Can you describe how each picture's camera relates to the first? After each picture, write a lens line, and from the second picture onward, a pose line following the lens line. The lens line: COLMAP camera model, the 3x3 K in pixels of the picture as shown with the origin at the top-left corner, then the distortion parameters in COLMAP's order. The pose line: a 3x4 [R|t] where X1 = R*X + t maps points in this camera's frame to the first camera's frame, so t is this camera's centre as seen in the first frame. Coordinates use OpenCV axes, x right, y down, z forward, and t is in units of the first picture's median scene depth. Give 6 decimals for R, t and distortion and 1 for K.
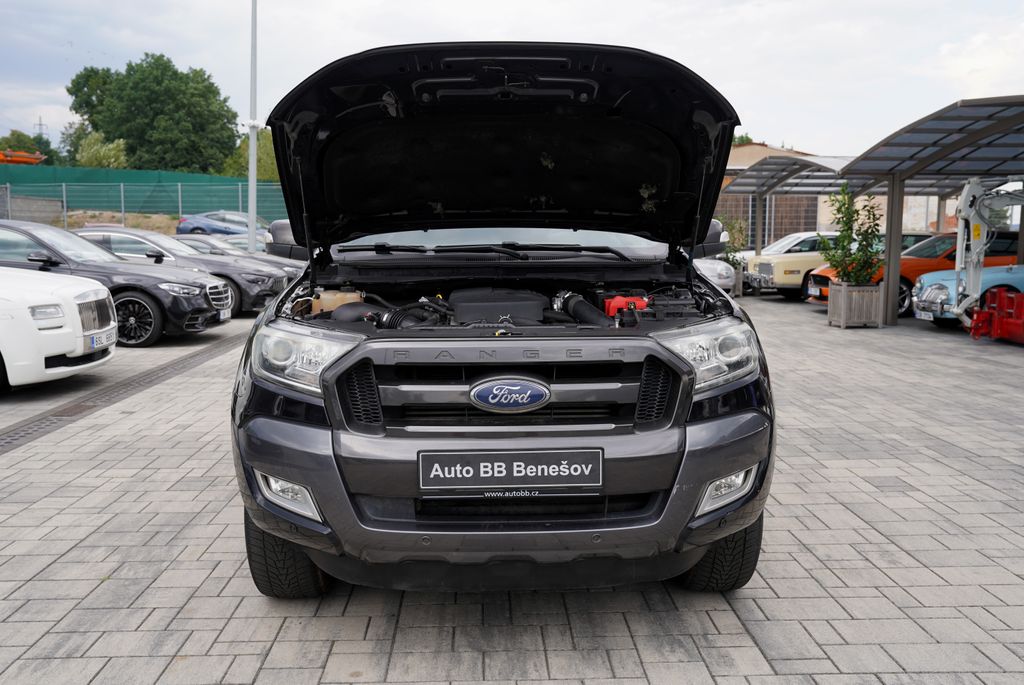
lens RADIAL K [[931.7, 0, 496.0], [0, 931.7, 345.2], [0, 0, 1]] dist [-0.002473, 0.005107]
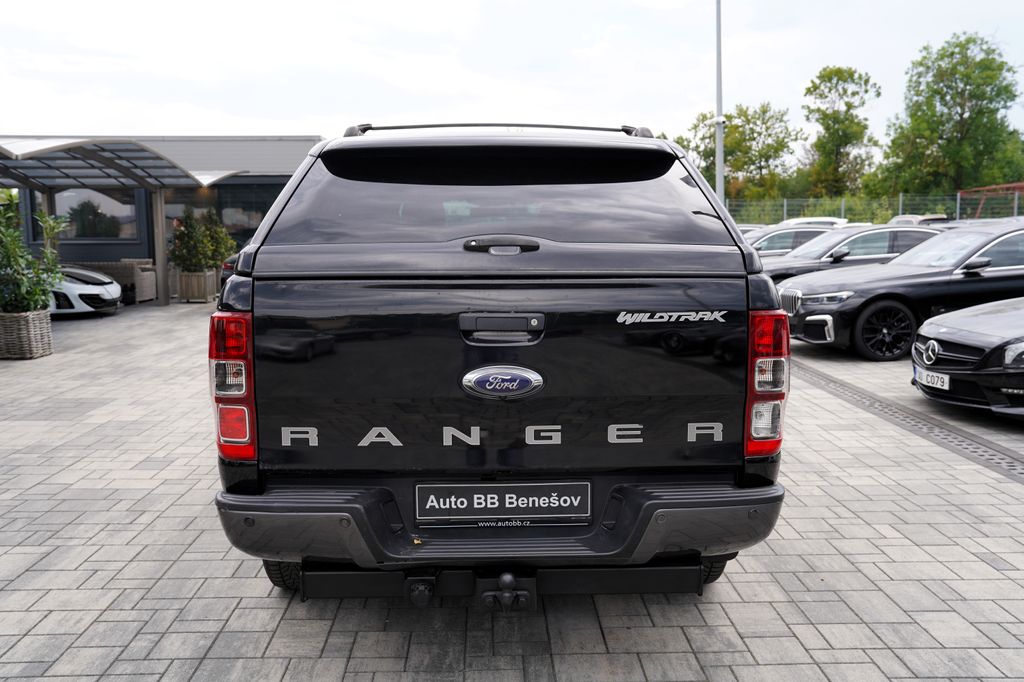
lens RADIAL K [[886.9, 0, 512.0], [0, 886.9, 341.0], [0, 0, 1]] dist [-0.056138, 0.129131]
pose [[-0.999877, 0.006485, -0.014307, -0.014299], [0.002840, 0.970423, 0.241394, -0.499581], [0.015449, 0.241324, -0.970322, 3.823295]]
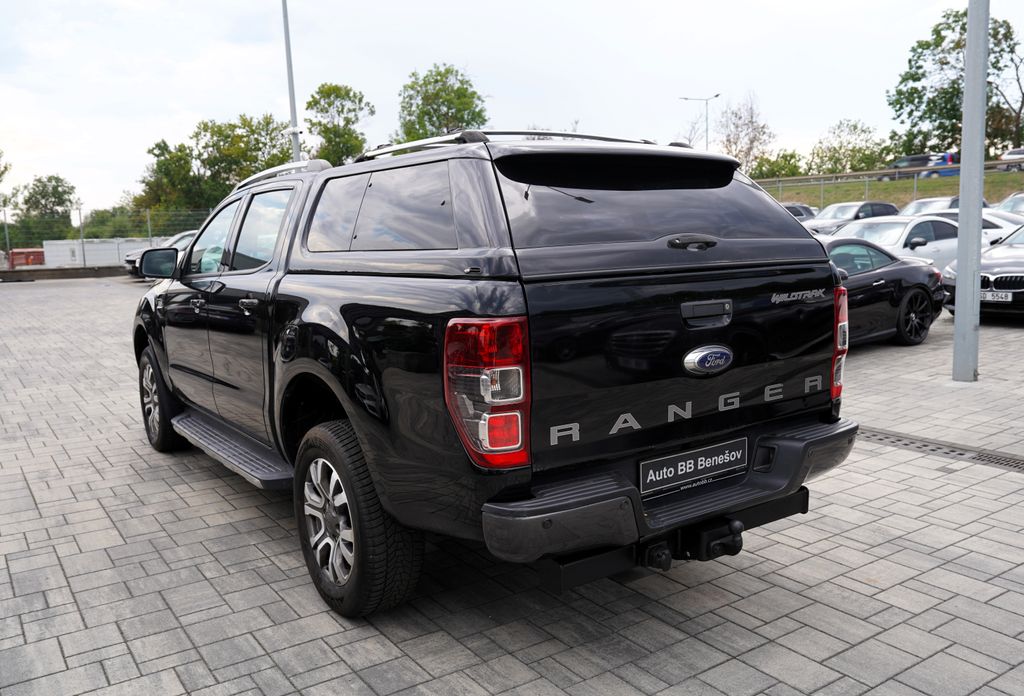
lens RADIAL K [[849.3, 0, 512.0], [0, 849.3, 348.0], [0, 0, 1]] dist [-0.015351, 0.002892]
pose [[-0.833151, 0.099616, -0.544001, 0.750625], [-0.038086, 0.970975, 0.236131, -0.482892], [0.551733, 0.217451, -0.805174, 3.626712]]
